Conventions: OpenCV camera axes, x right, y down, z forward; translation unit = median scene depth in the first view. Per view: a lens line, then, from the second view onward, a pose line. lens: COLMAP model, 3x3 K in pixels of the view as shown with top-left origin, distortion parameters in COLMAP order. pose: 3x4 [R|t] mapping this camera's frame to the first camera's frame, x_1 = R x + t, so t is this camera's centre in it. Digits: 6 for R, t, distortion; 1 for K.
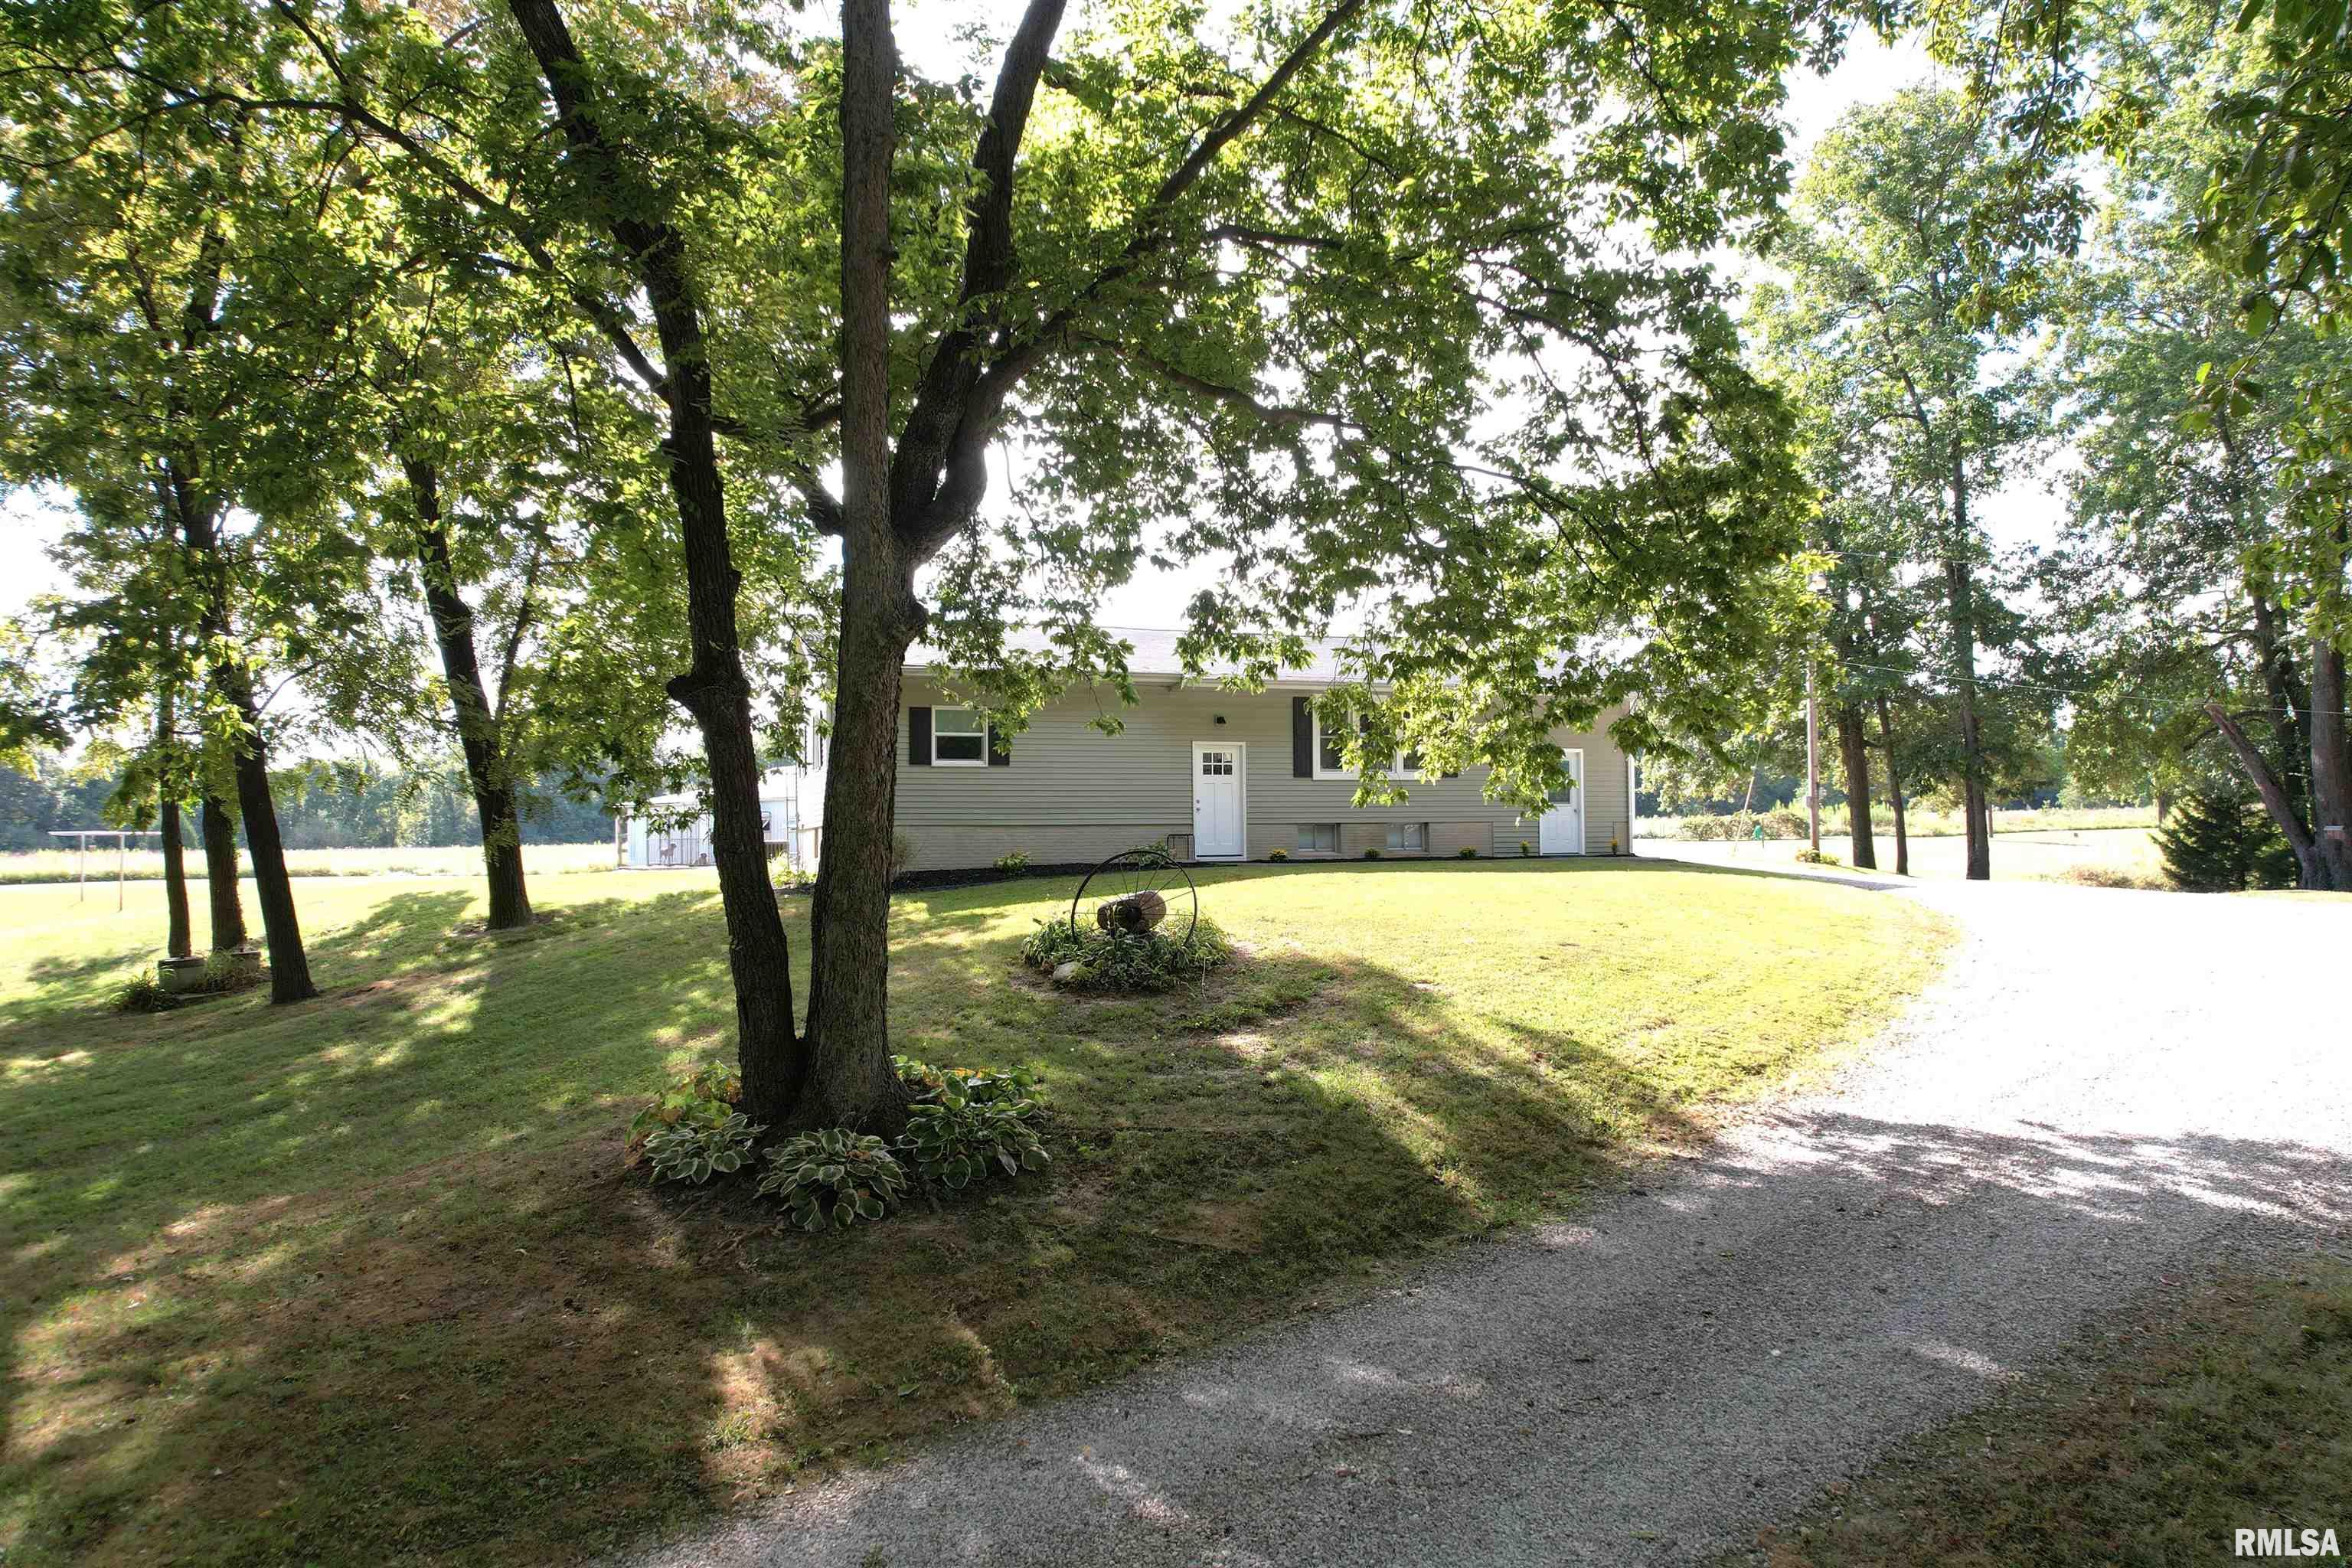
lens RADIAL K [[1513.1, 0, 1163.9], [0, 1513.1, 783.3], [0, 0, 1]] dist [-0.040088, 0.028451]
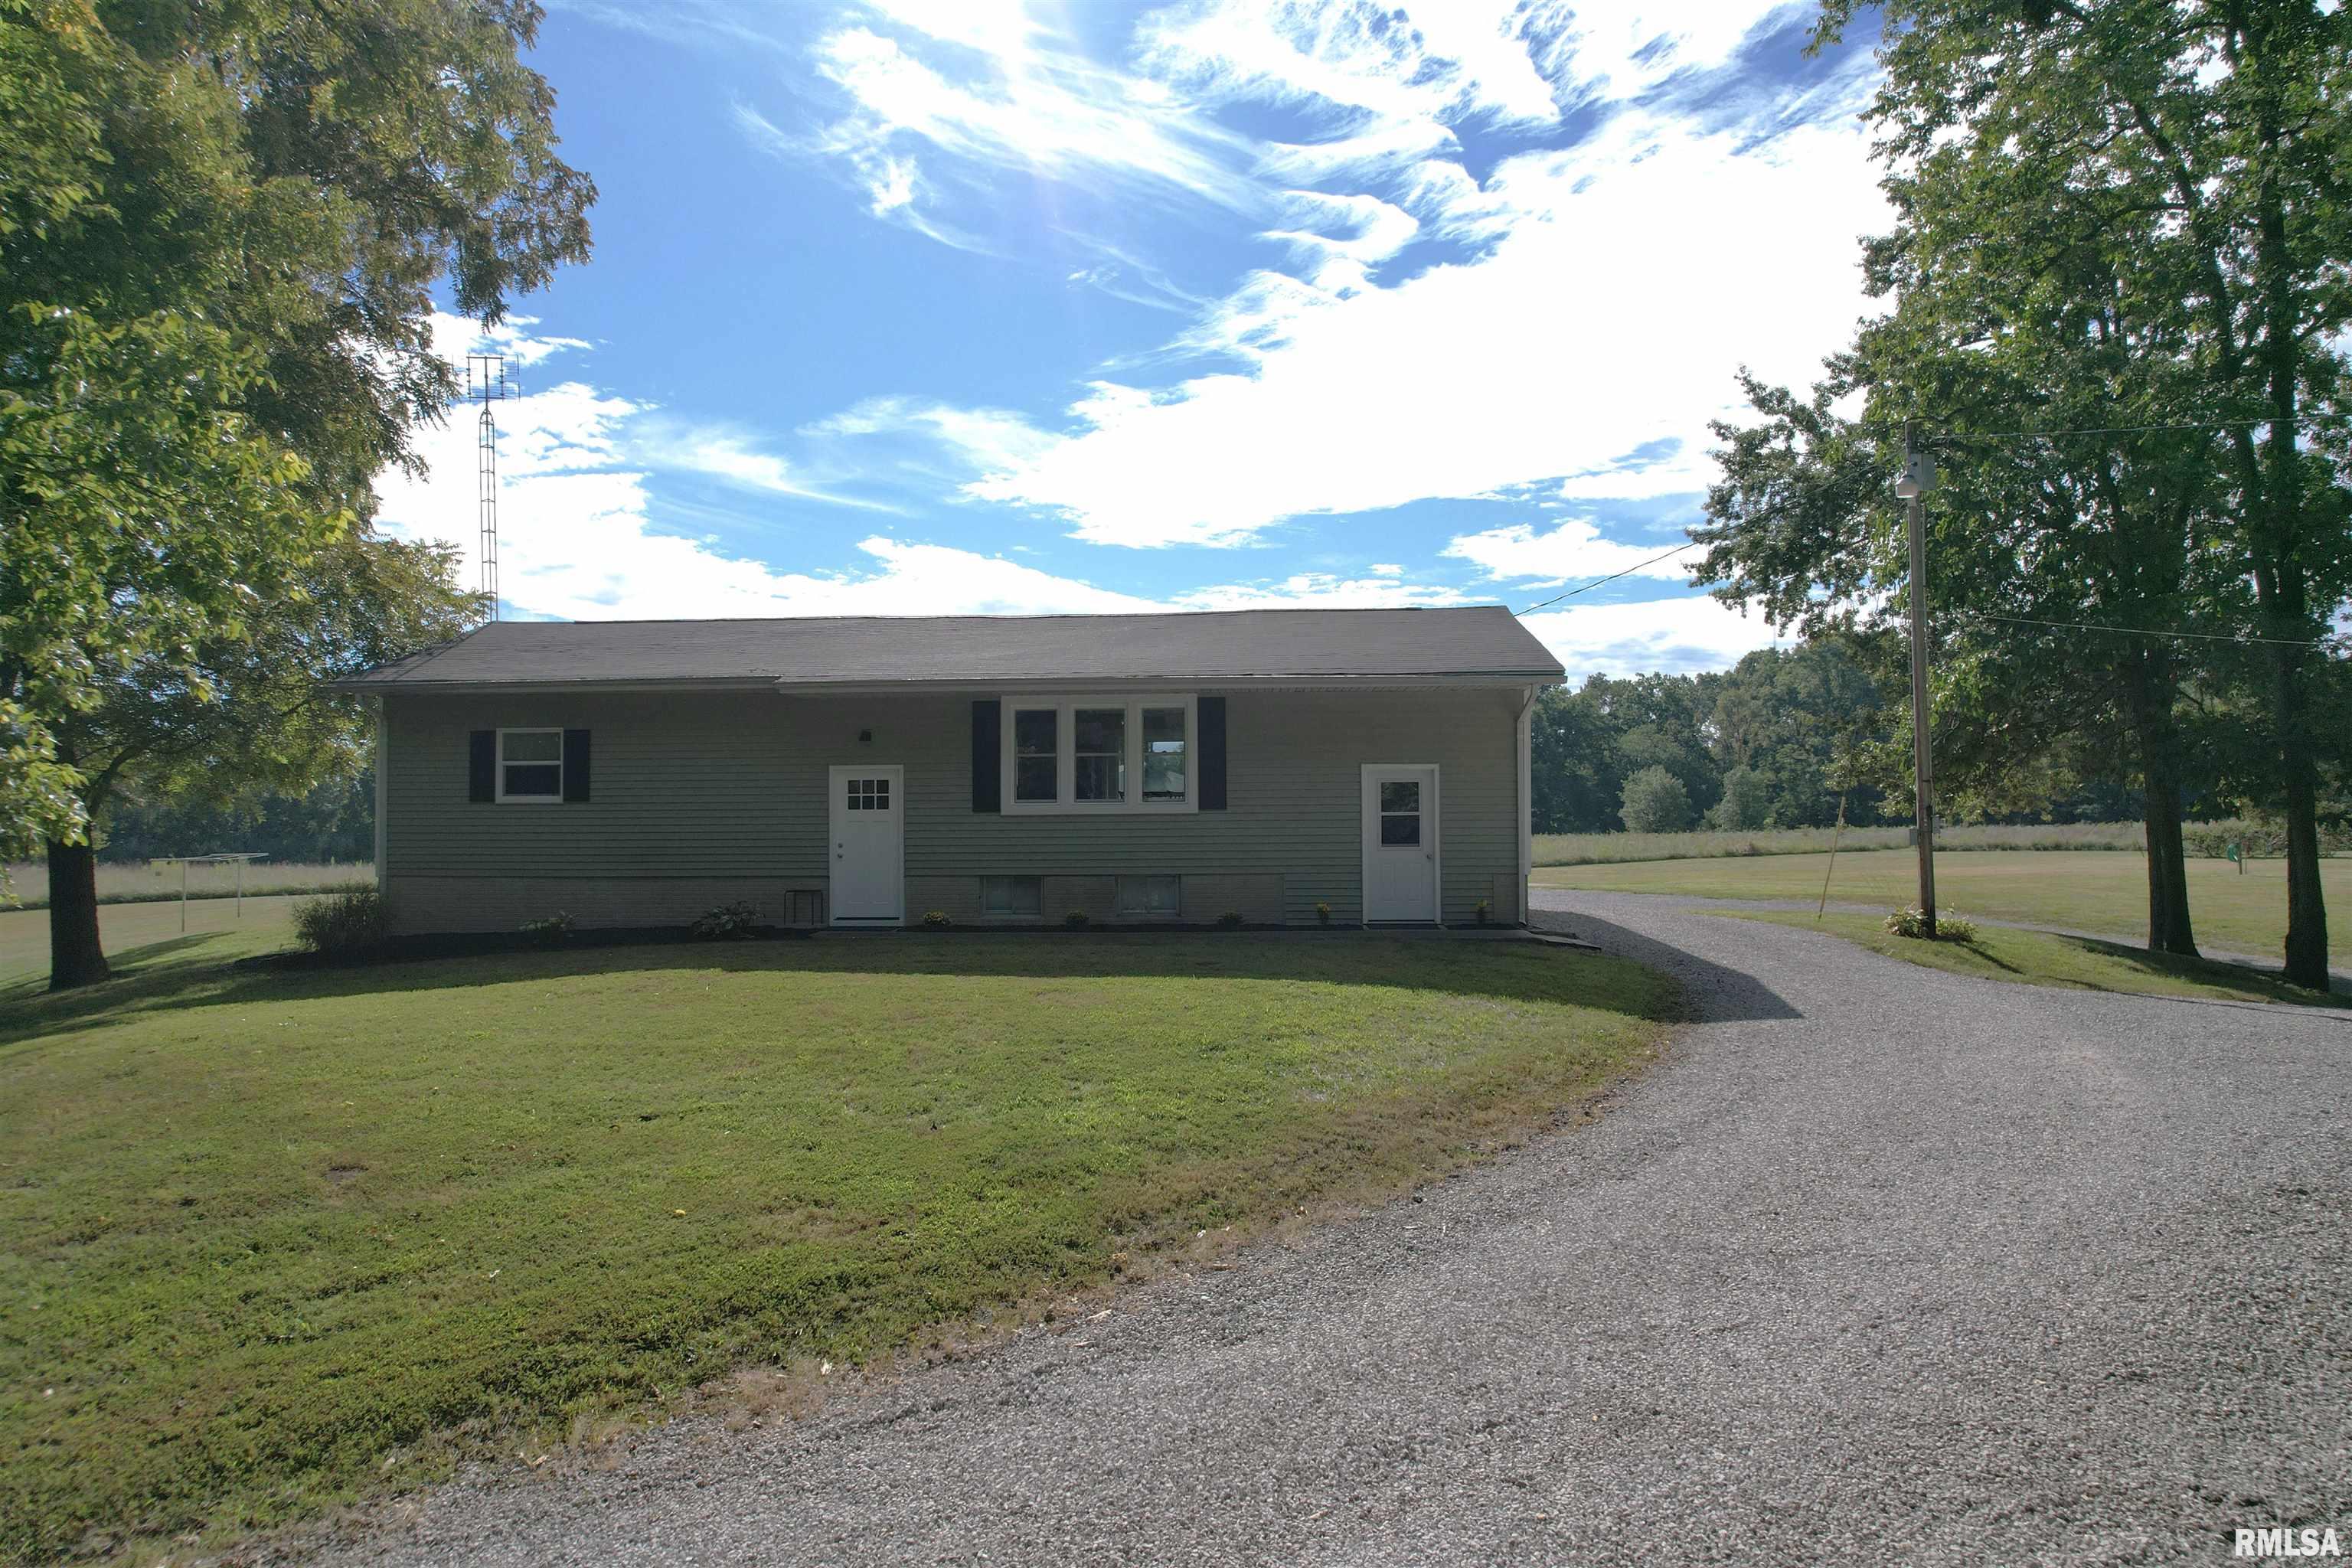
lens RADIAL K [[1513.1, 0, 1170.6], [0, 1513.1, 785.4], [0, 0, 1]] dist [-0.040088, 0.028451]
pose [[0.924630, -0.007897, -0.380785, 0.455310], [0.010672, 0.999930, 0.005176, -0.019628], [0.380717, -0.008850, 0.924649, 0.365509]]
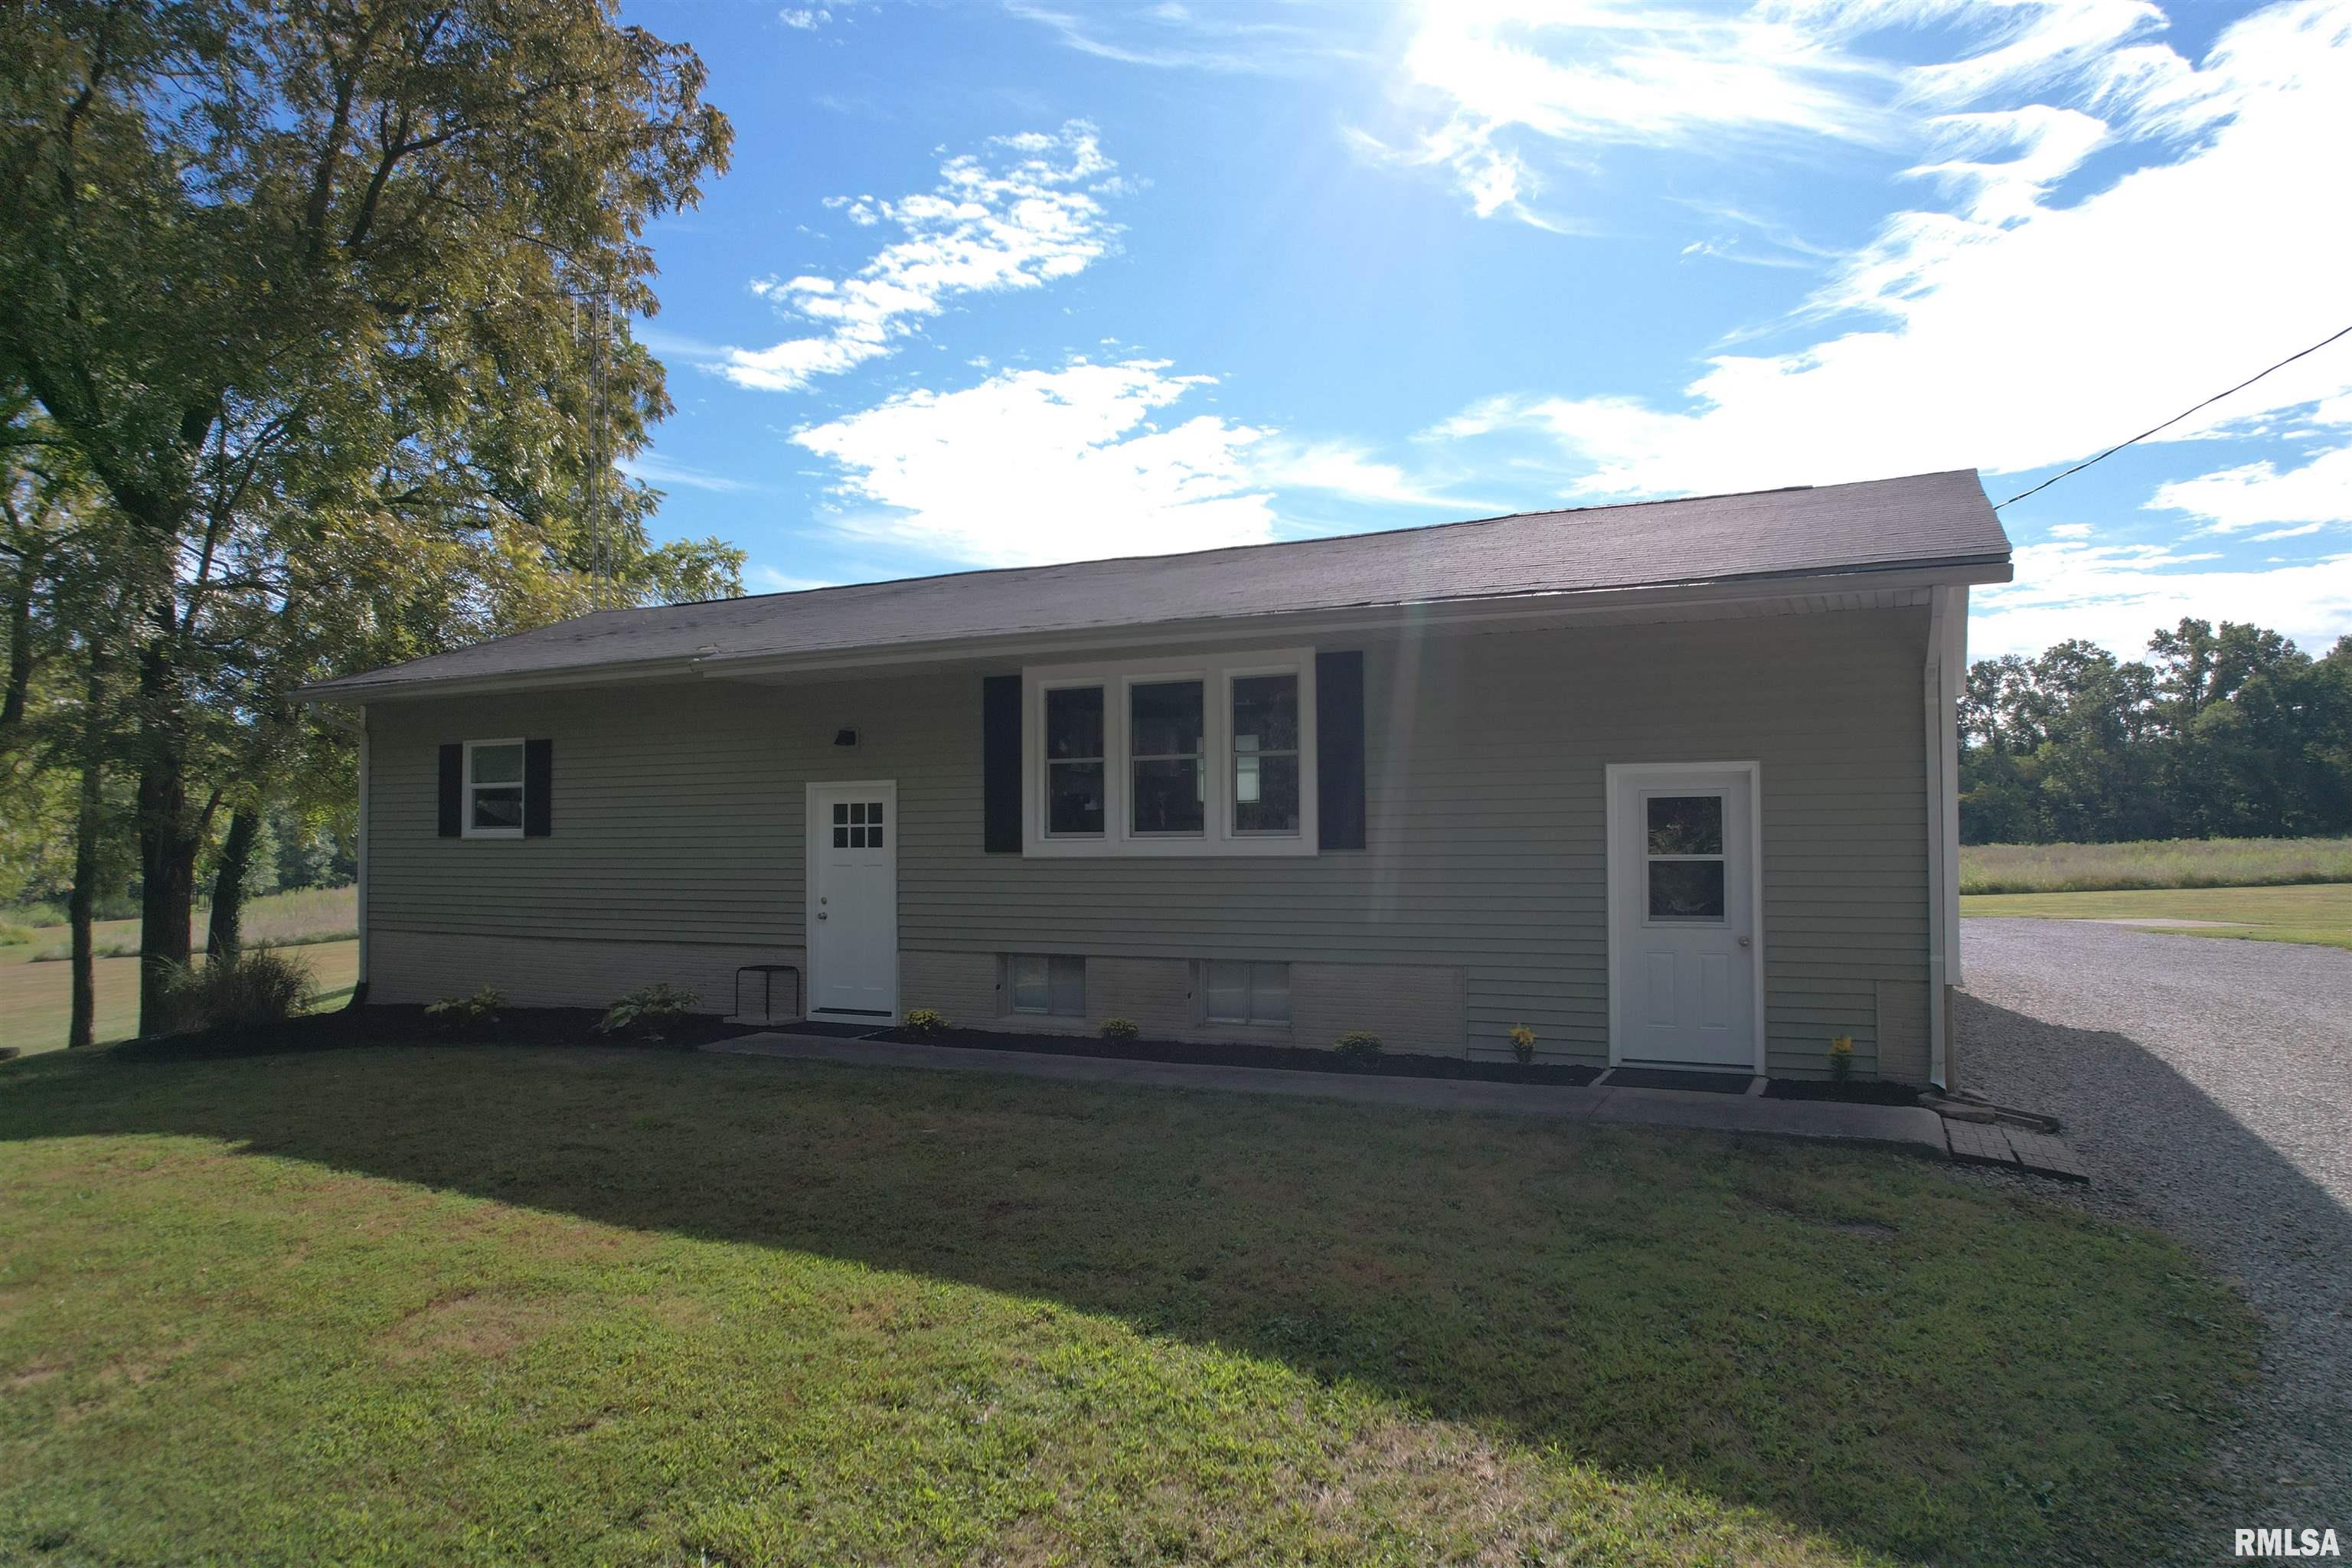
lens RADIAL K [[1513.1, 0, 1169.6], [0, 1513.1, 789.1], [0, 0, 1]] dist [-0.040088, 0.028451]
pose [[0.700403, -0.020301, -0.713459, 0.459676], [0.027238, 0.999628, -0.001704, -0.021066], [0.713228, -0.018240, 0.700695, 0.721938]]
